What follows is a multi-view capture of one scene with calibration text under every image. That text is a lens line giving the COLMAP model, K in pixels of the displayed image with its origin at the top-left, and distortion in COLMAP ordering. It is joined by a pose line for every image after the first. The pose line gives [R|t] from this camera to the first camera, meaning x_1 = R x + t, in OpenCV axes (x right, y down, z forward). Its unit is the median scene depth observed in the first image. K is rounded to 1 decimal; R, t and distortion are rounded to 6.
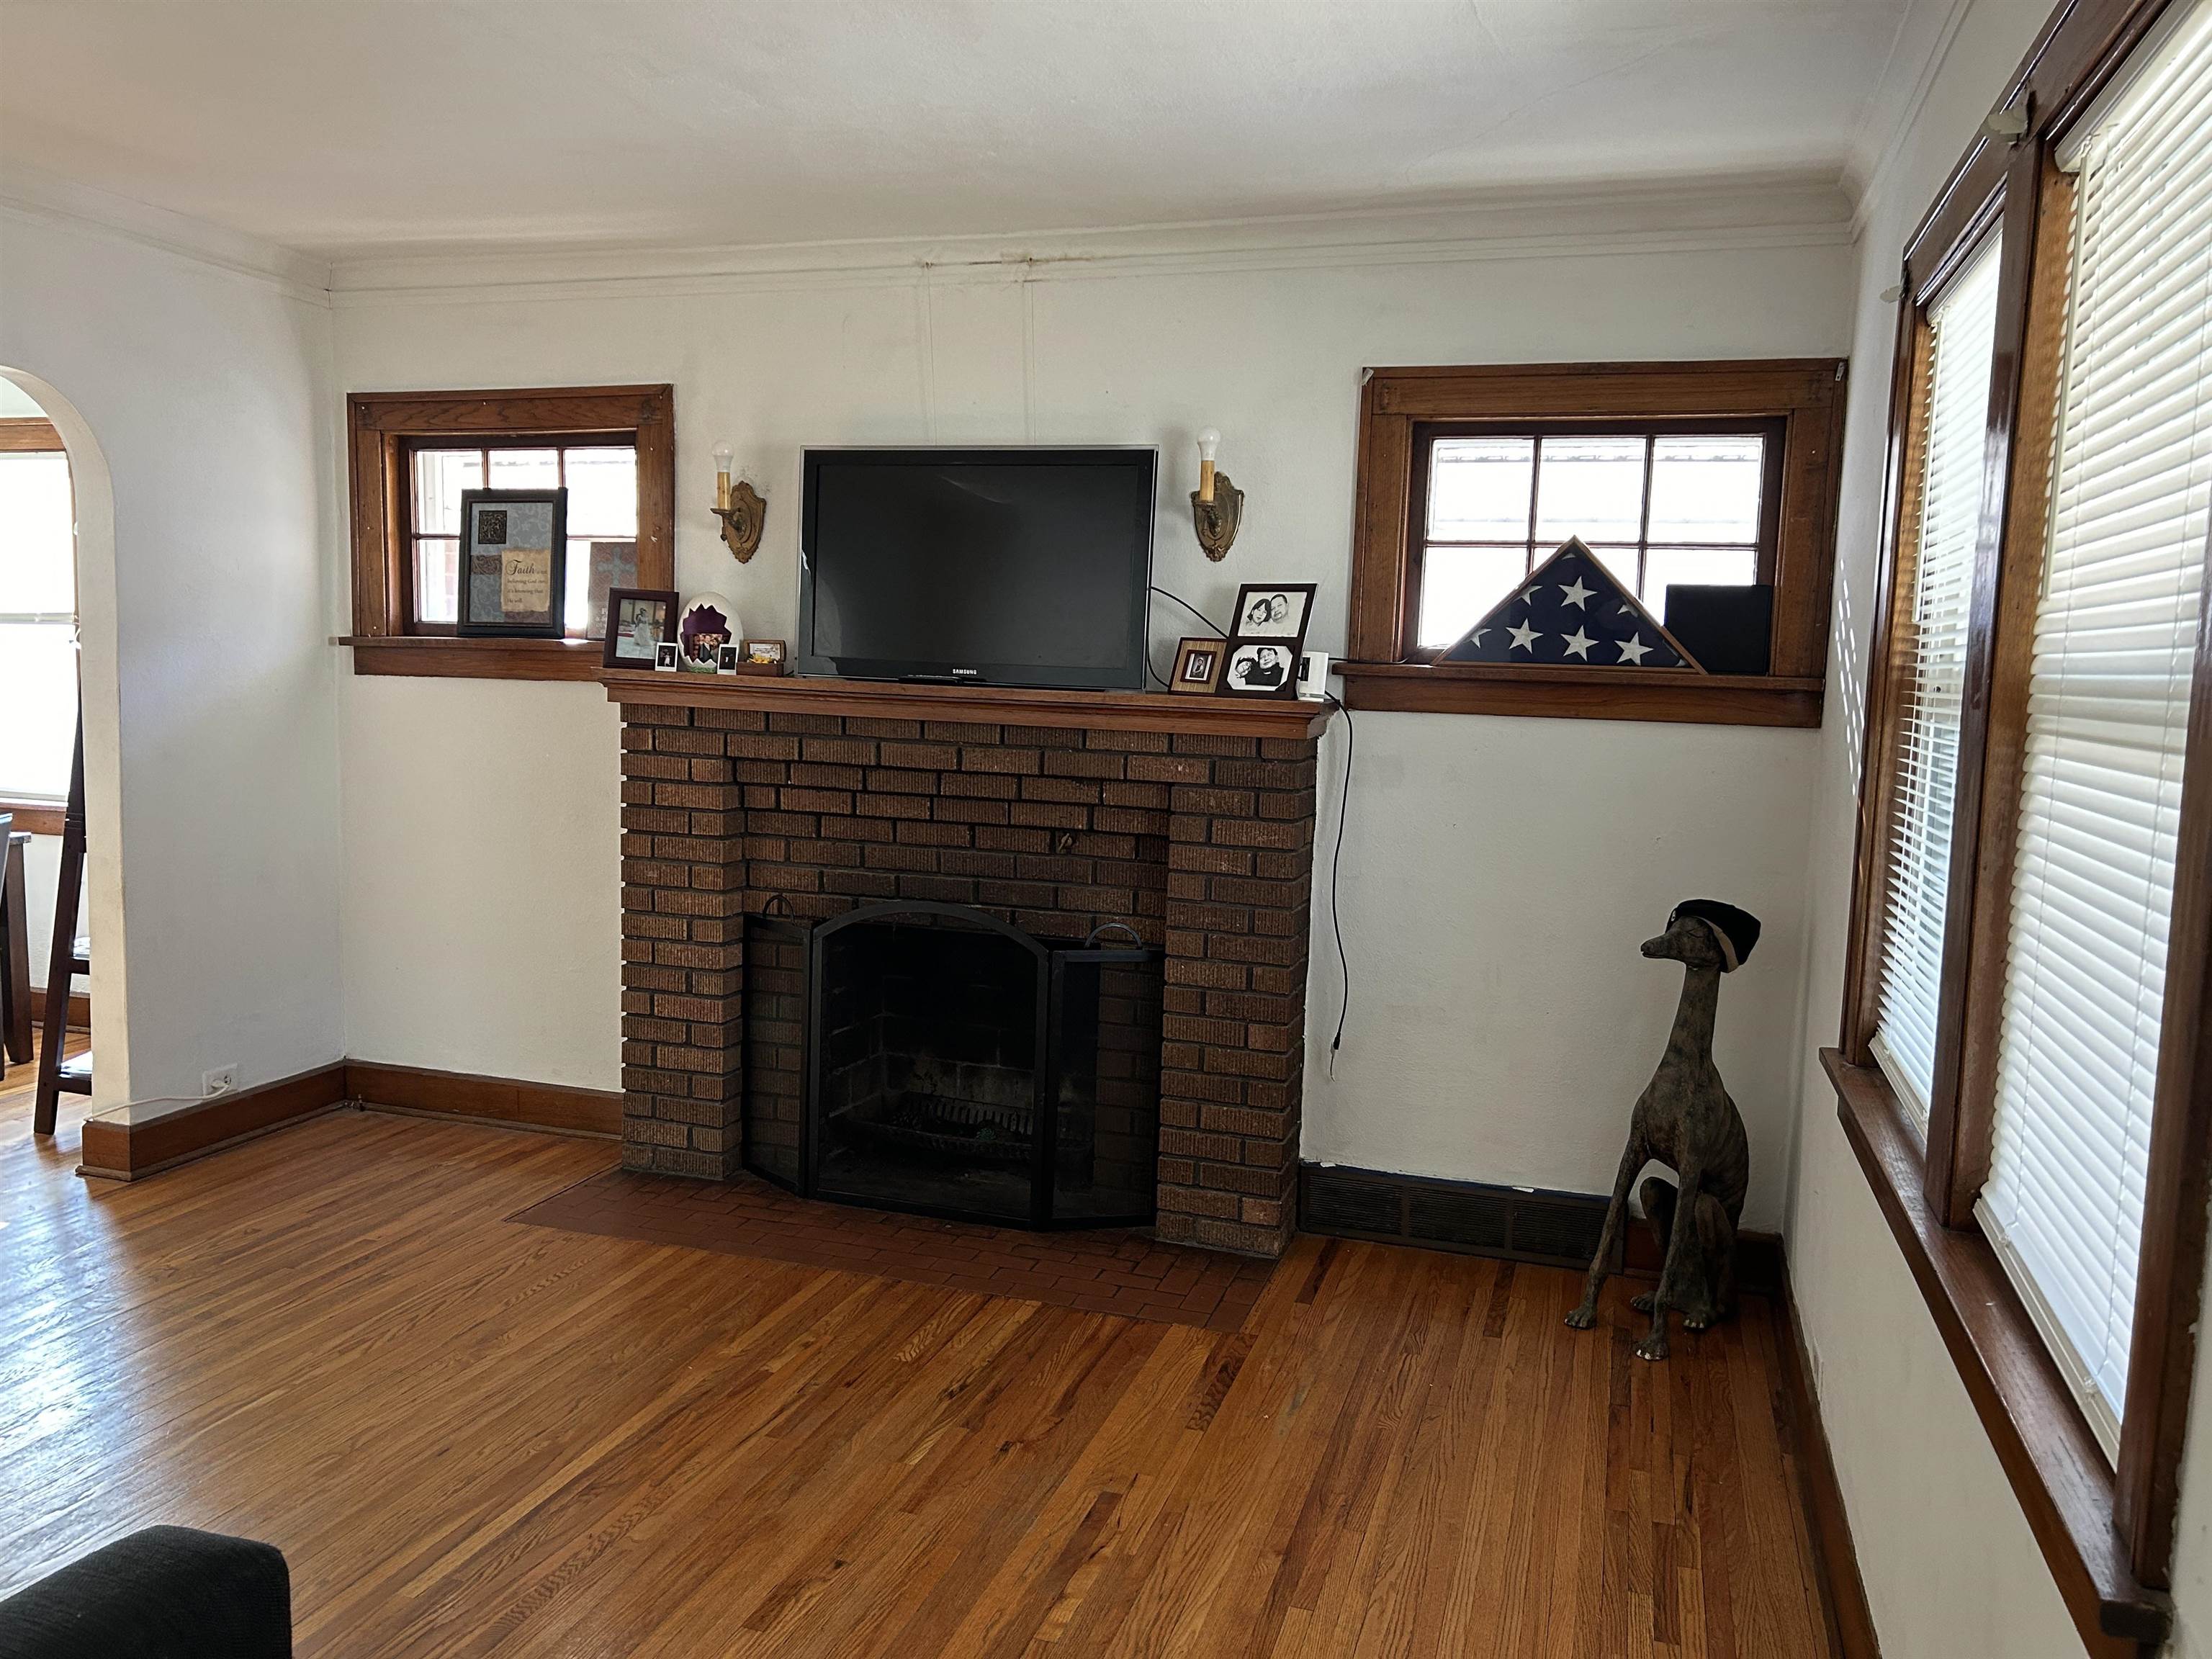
lens RADIAL K [[1650.6, 0, 1105.9], [0, 1650.6, 822.6], [0, 0, 1]] dist [0.168324, -0.493389]
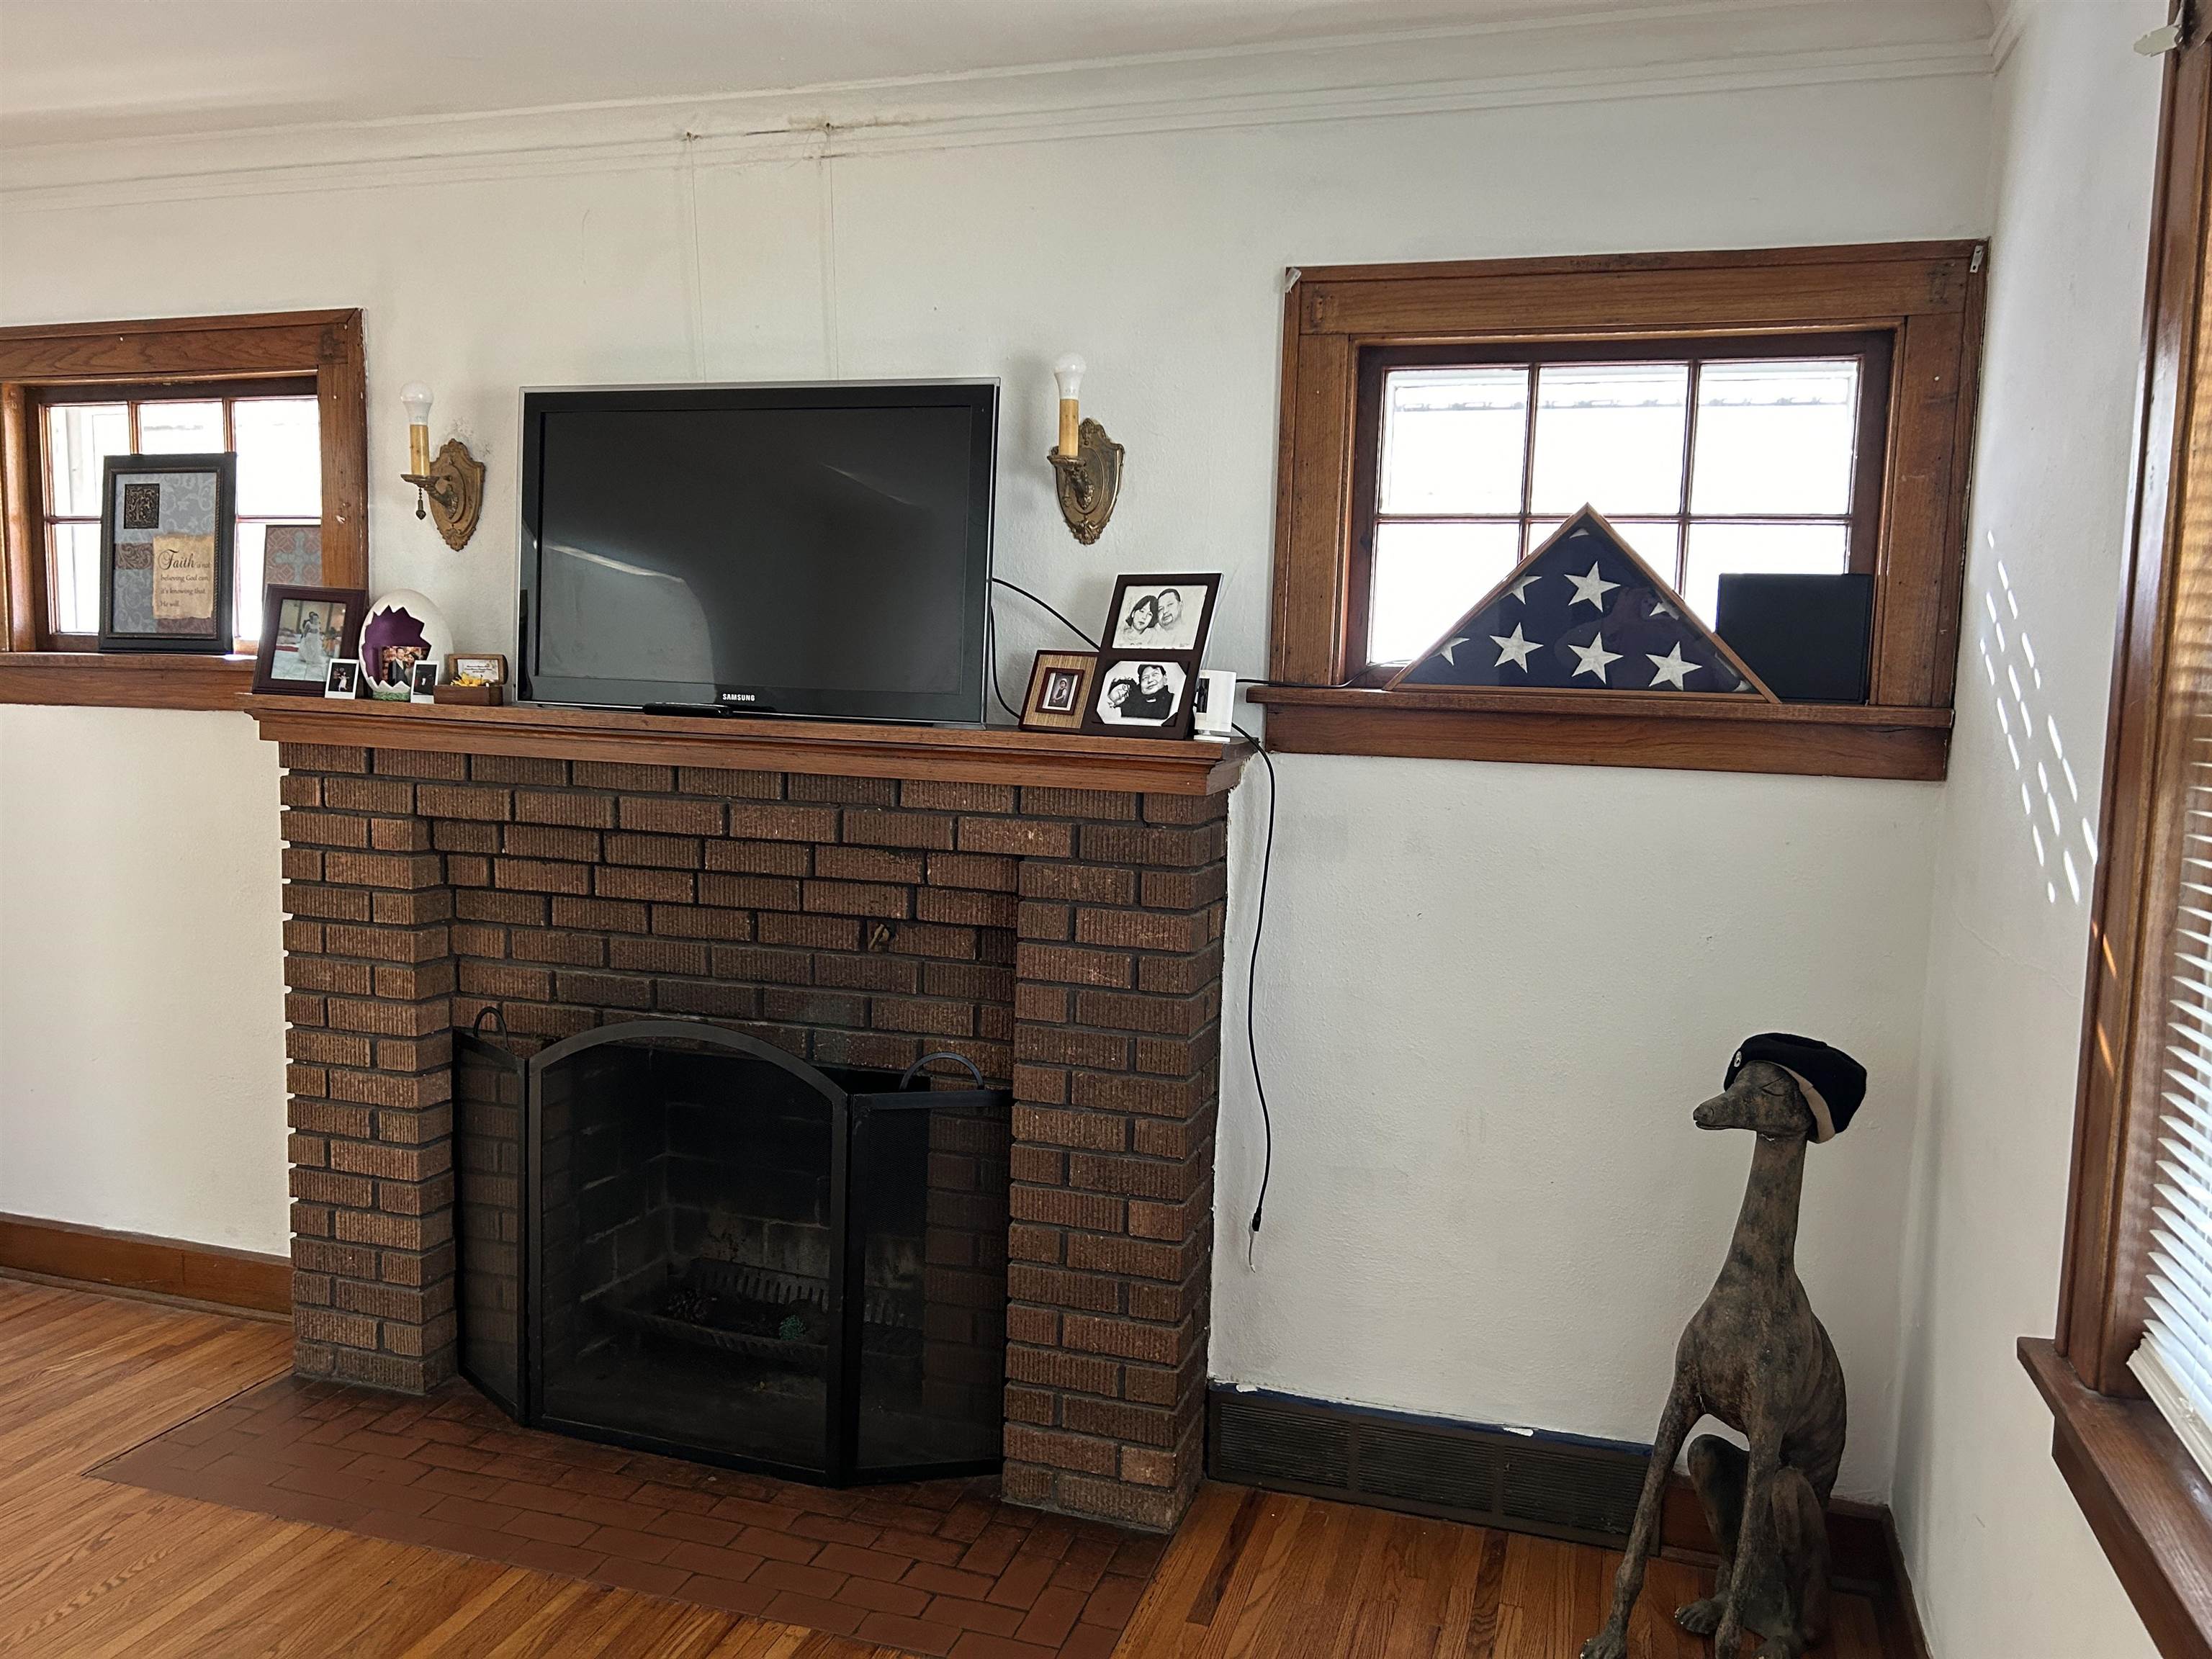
lens RADIAL K [[1678.9, 0, 1106.0], [0, 1678.9, 829.5], [0, 0, 1]] dist [0.080926, -0.131015]
pose [[0.999972, -0.001592, 0.007295, 0.069797], [0.001663, 0.999951, -0.009758, -0.027652], [-0.007279, 0.009770, 0.999926, 0.278642]]
